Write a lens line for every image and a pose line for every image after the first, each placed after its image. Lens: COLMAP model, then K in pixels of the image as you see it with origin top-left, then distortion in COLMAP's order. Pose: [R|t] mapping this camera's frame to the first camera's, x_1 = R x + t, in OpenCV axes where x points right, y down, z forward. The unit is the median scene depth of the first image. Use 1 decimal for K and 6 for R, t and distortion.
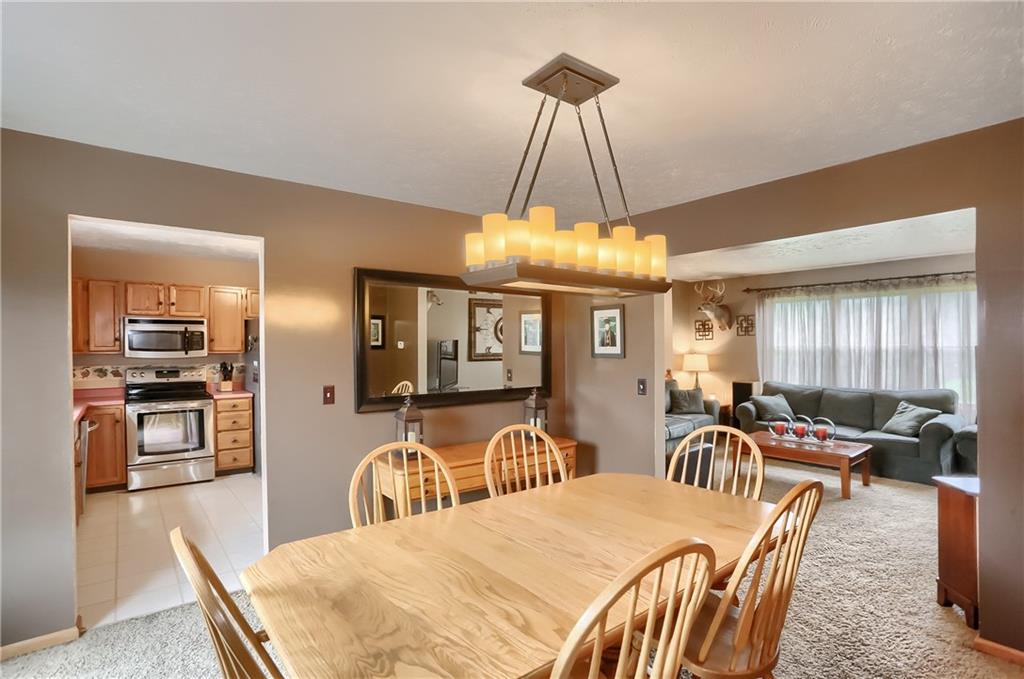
lens RADIAL K [[521.2, 0, 532.0], [0, 521.2, 336.4], [0, 0, 1]] dist [-0.031205, 0.000272]
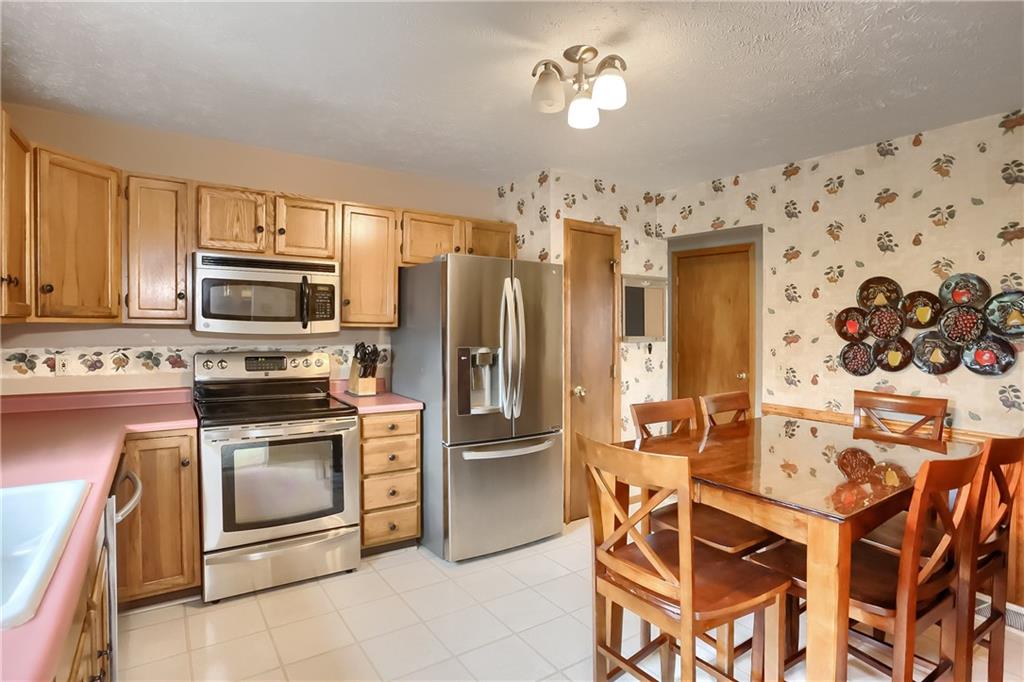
lens RADIAL K [[512.1, 0, 516.9], [0, 512.1, 324.4], [0, 0, 1]] dist [-0.042408, 0.000279]
pose [[0.998296, 0.017327, -0.055715, -0.426324], [-0.016519, 0.999752, 0.014936, 0.020205], [0.055960, -0.013990, 0.998335, 0.491303]]
